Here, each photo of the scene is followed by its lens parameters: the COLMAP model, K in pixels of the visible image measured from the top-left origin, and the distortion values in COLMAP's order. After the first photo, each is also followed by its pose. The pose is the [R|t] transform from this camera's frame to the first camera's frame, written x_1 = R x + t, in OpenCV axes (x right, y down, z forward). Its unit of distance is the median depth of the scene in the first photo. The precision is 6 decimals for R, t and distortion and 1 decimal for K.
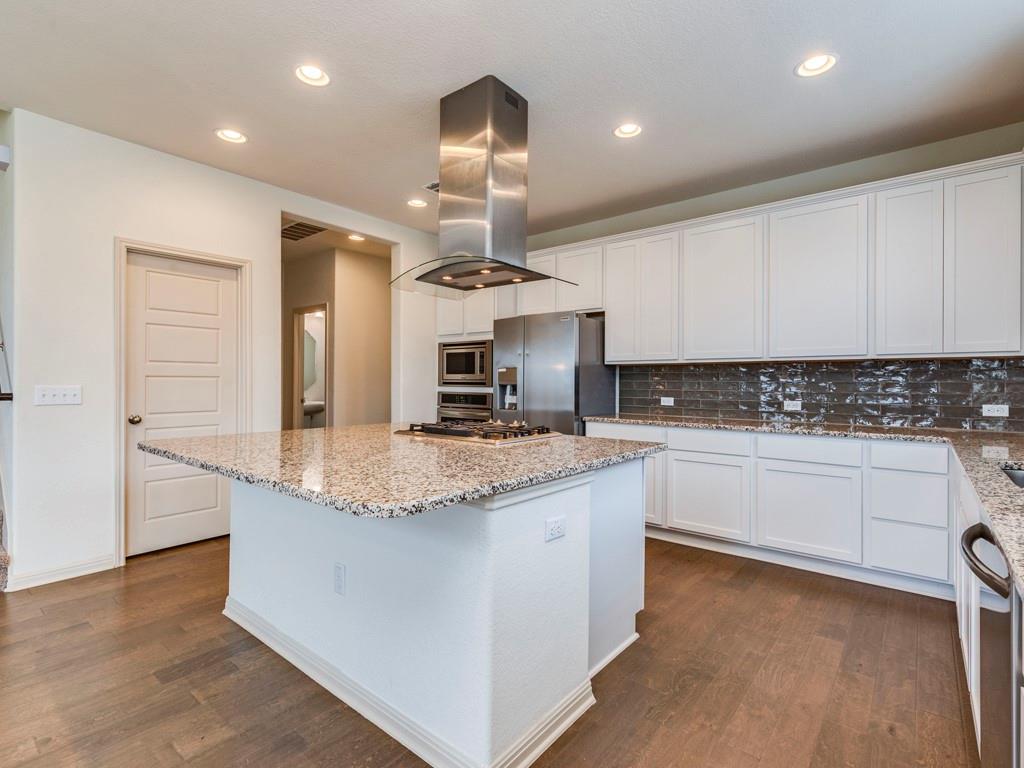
lens RADIAL K [[498.7, 0, 511.6], [0, 498.7, 384.4], [0, 0, 1]] dist [0.003814, 0.000251]
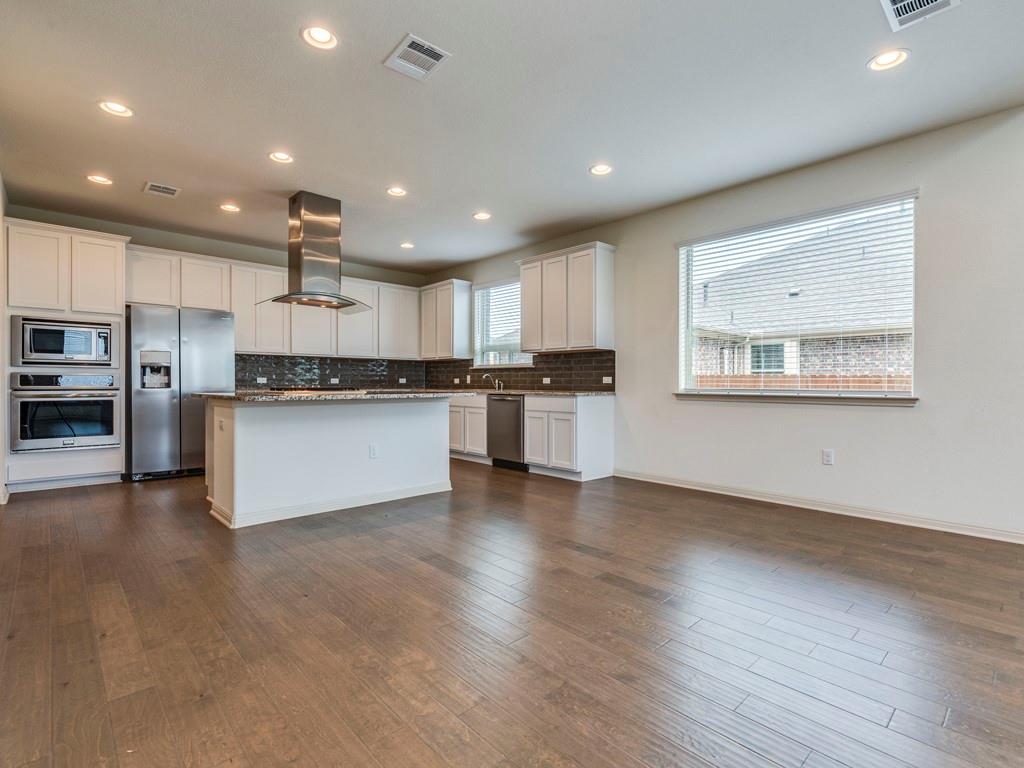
lens RADIAL K [[498.7, 0, 514.4], [0, 498.7, 379.3], [0, 0, 1]] dist [0.003814, 0.000251]
pose [[0.138904, 0.004192, 0.990297, -1.013673], [0.005706, 0.999971, -0.005034, 0.040643], [-0.990289, 0.006350, 0.138876, 0.045052]]
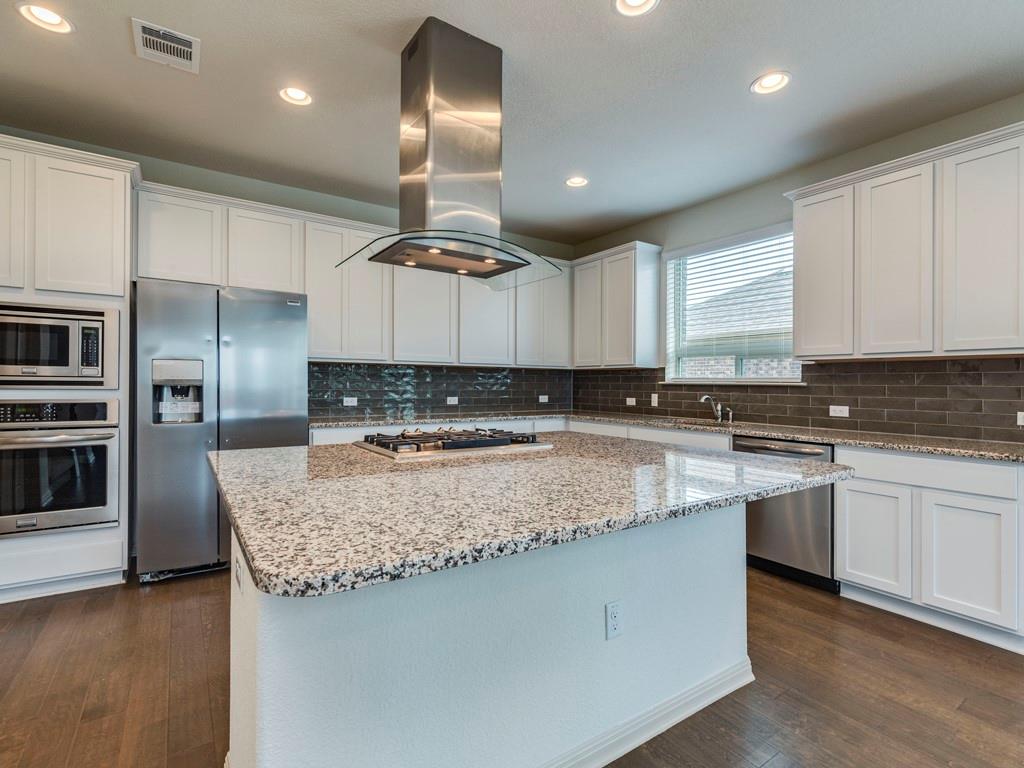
lens RADIAL K [[498.7, 0, 517.5], [0, 498.7, 386.4], [0, 0, 1]] dist [0.003814, 0.000251]
pose [[0.284683, -0.006345, 0.958601, -0.508984], [-0.001424, 0.999974, 0.007042, -0.003139], [-0.958621, -0.003370, 0.284667, 0.391619]]
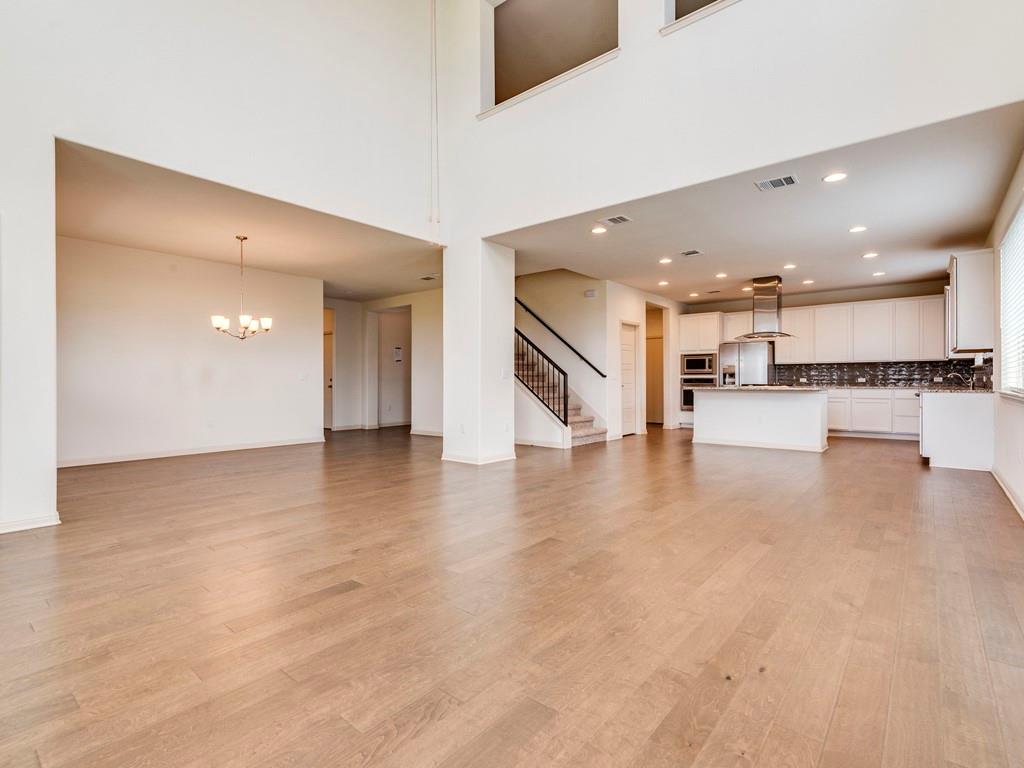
lens RADIAL K [[498.7, 0, 514.4], [0, 498.7, 379.6], [0, 0, 1]] dist [0.003814, 0.000251]
pose [[0.999962, -0.005924, -0.006319, -0.962721], [0.005853, 0.999921, -0.011124, 0.047316], [0.006384, 0.011087, 0.999918, -1.255371]]
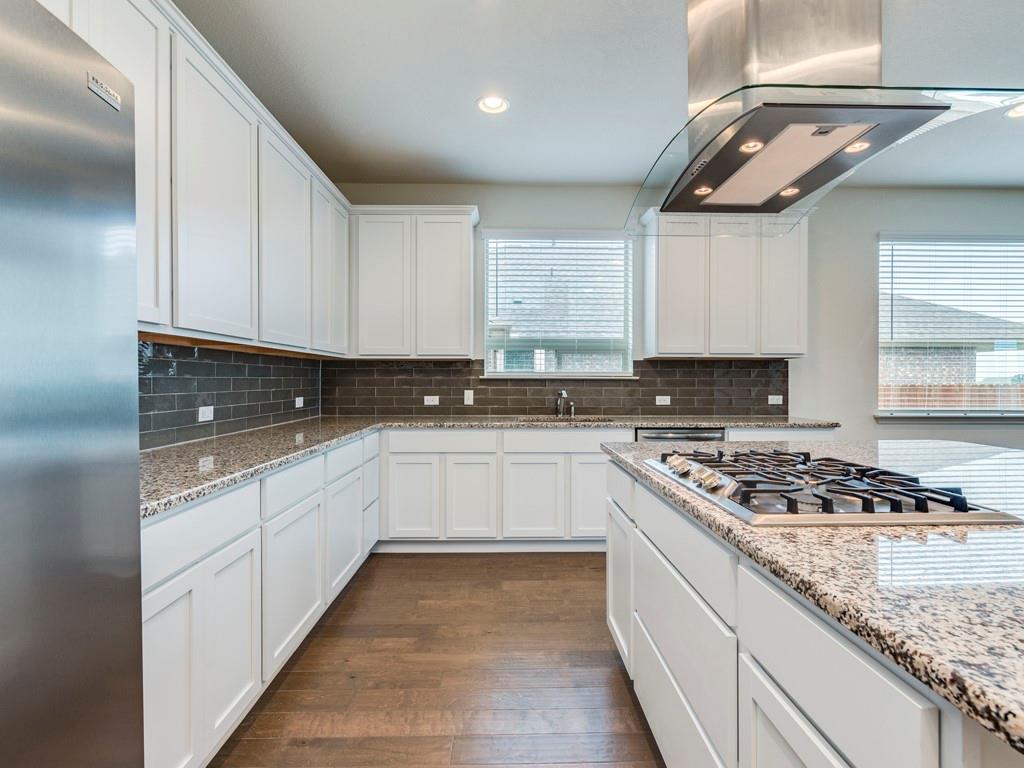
lens RADIAL K [[453.7, 0, 512.3], [0, 453.7, 388.2], [0, 0, 1]] dist [0.030137, 0.000116]
pose [[-0.655874, -0.018926, 0.754633, -0.104584], [0.002938, 0.999614, 0.027623, -0.006594], [-0.754865, 0.020335, -0.655565, 0.881278]]
